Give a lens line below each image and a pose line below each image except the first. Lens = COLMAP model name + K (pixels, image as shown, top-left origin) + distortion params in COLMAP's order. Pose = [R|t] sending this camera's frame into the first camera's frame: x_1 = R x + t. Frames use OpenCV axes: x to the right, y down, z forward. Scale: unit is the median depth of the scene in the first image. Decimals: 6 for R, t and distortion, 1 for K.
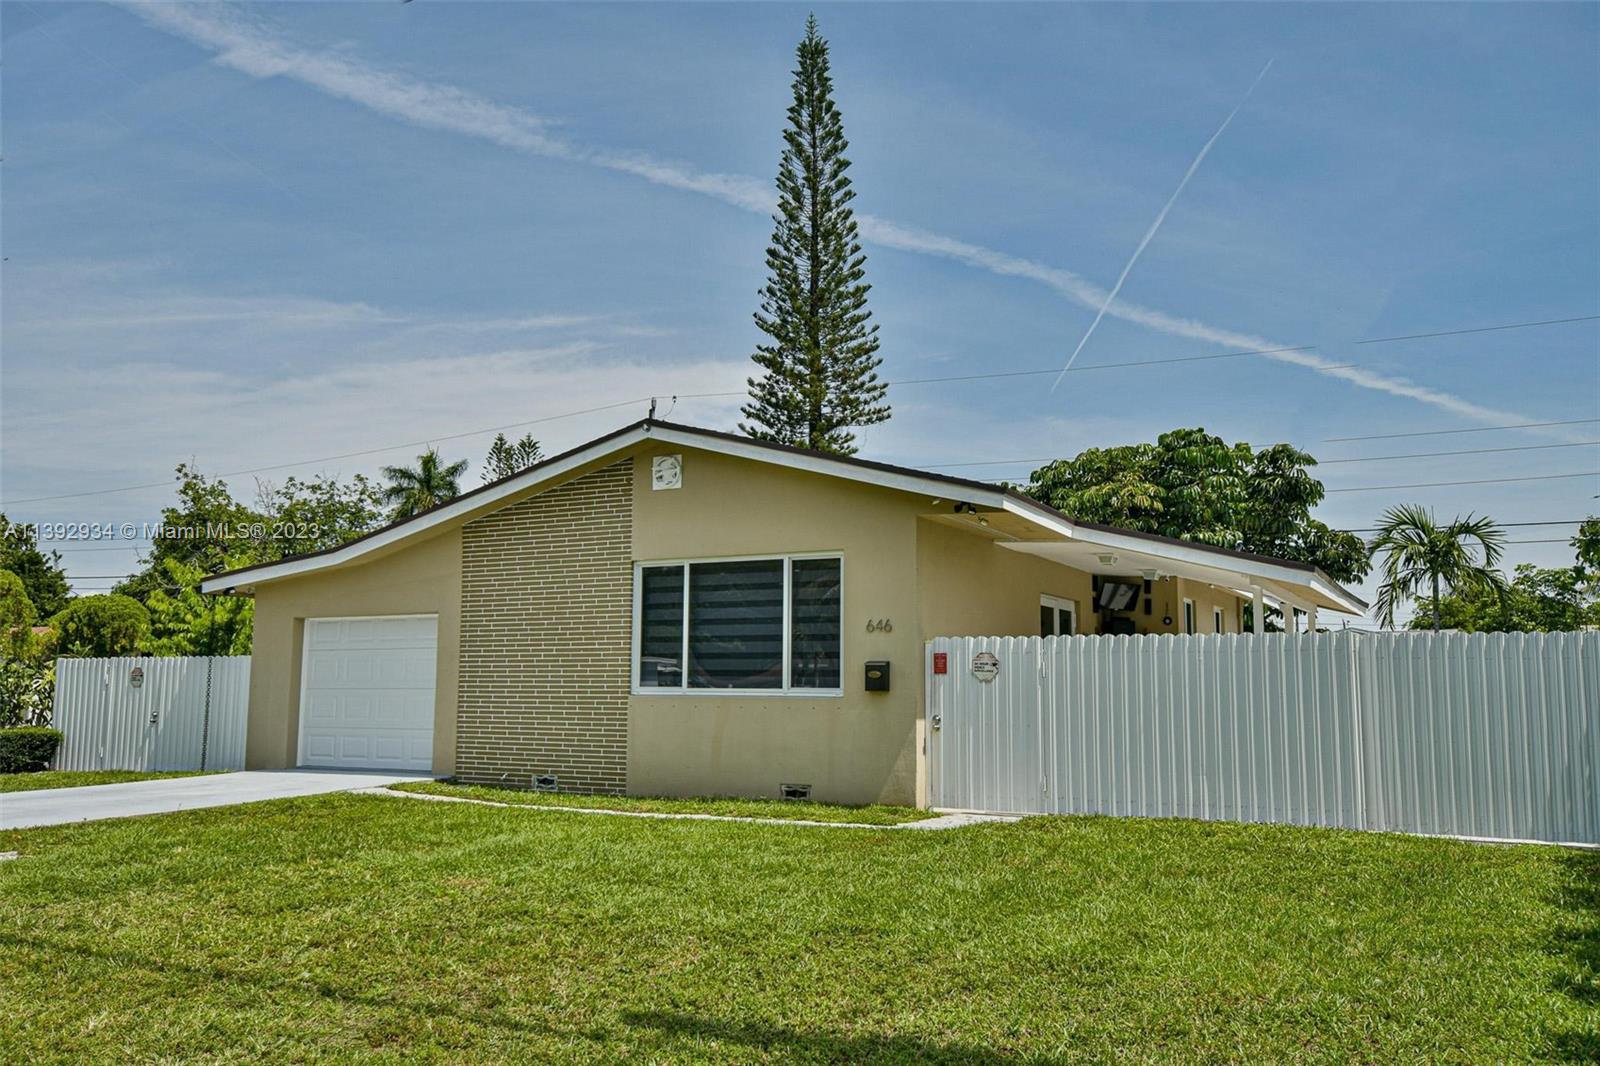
lens RADIAL K [[1275.4, 0, 800.0], [0, 1275.4, 533.0], [0, 0, 1]] dist [0.008564, 0.004924]
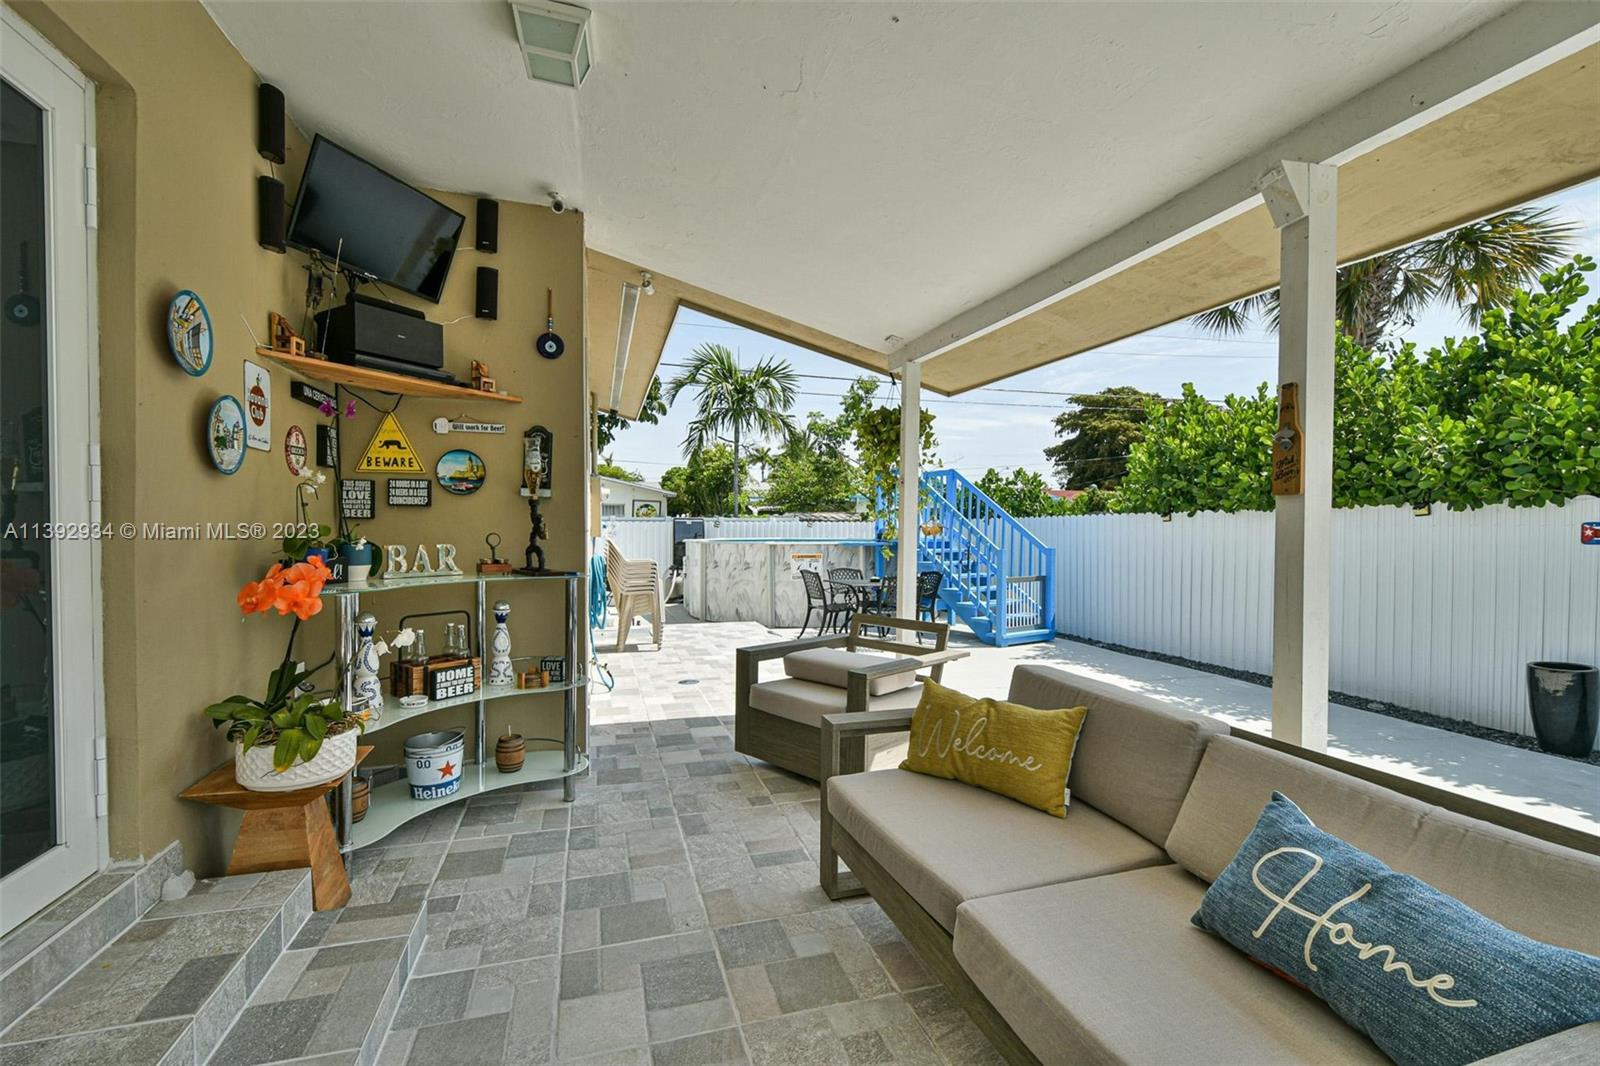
lens RADIAL K [[678.3, 0, 800.0], [0, 678.3, 533.0], [0, 0, 1]] dist [-0.018011, 0.000078]
pose [[0.707060, -0.004389, 0.707140, 0.145604], [-0.097771, 0.989770, 0.103903, 0.064937], [-0.700362, -0.142603, 0.699398, 0.571720]]
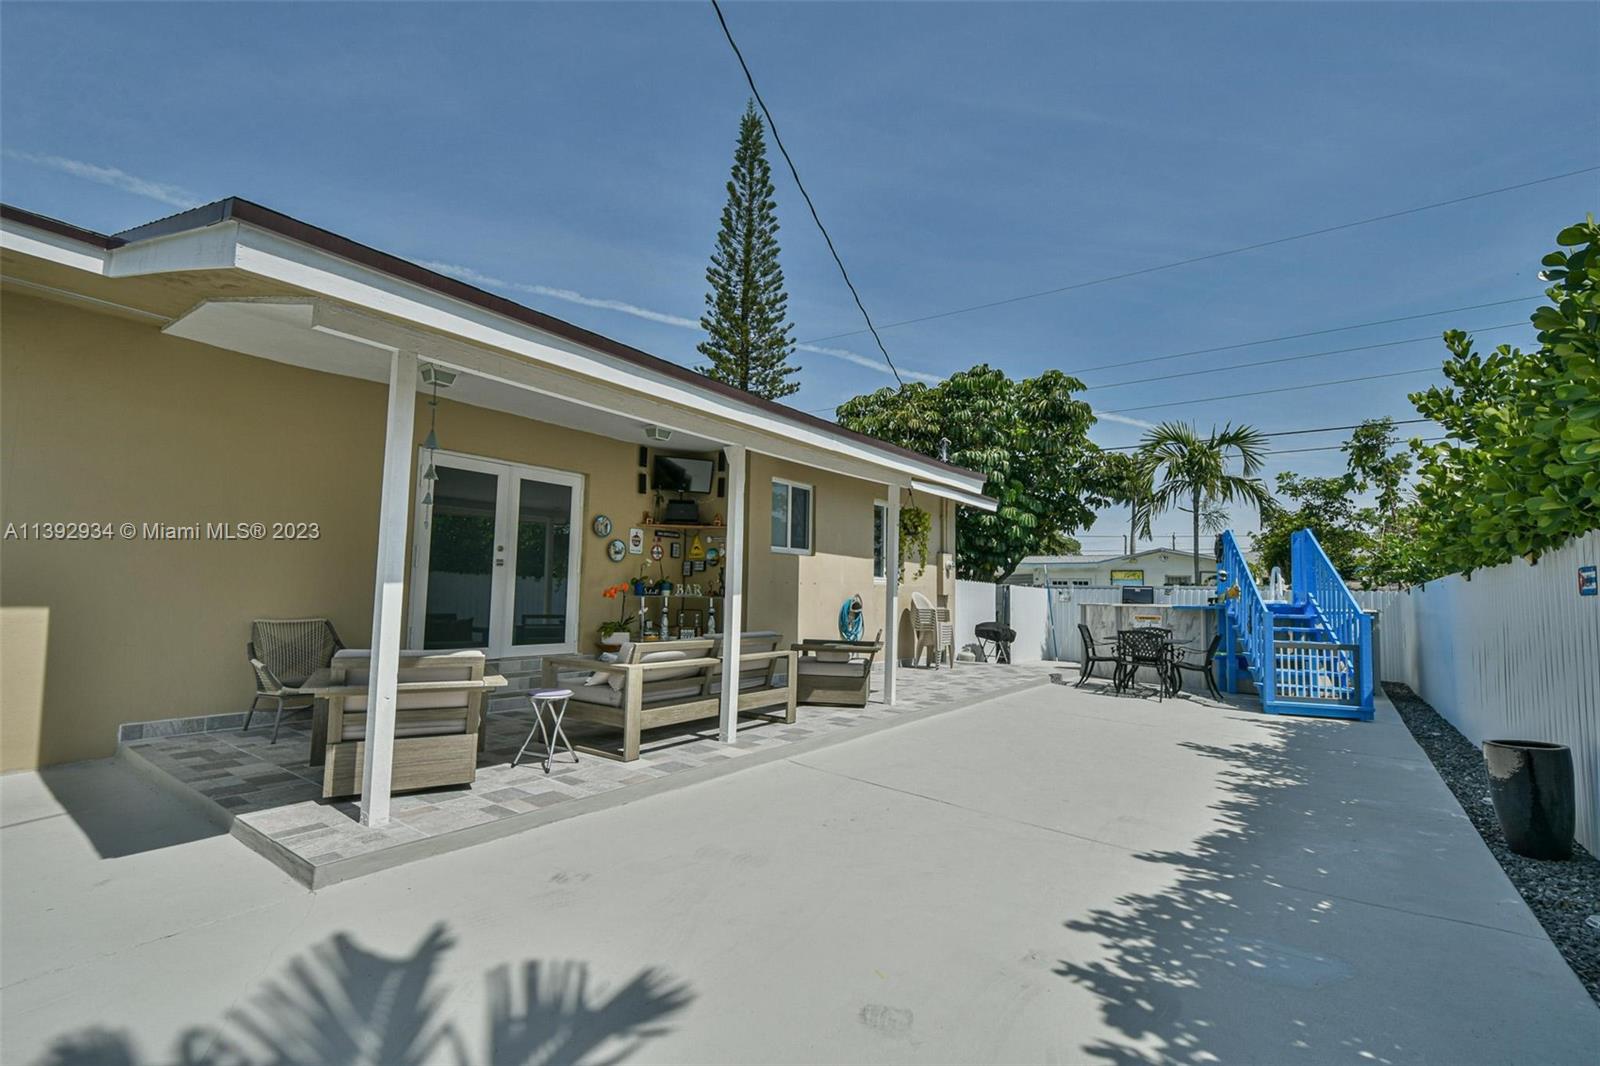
lens RADIAL K [[696.2, 0, 800.0], [0, 696.2, 533.0], [0, 0, 1]] dist [0.023056, 0.000009]
pose [[0.987108, 0.000933, -0.160054, 0.277194], [0.004404, 0.999446, 0.032985, 0.051339], [0.159996, -0.033265, 0.986557, 0.394564]]
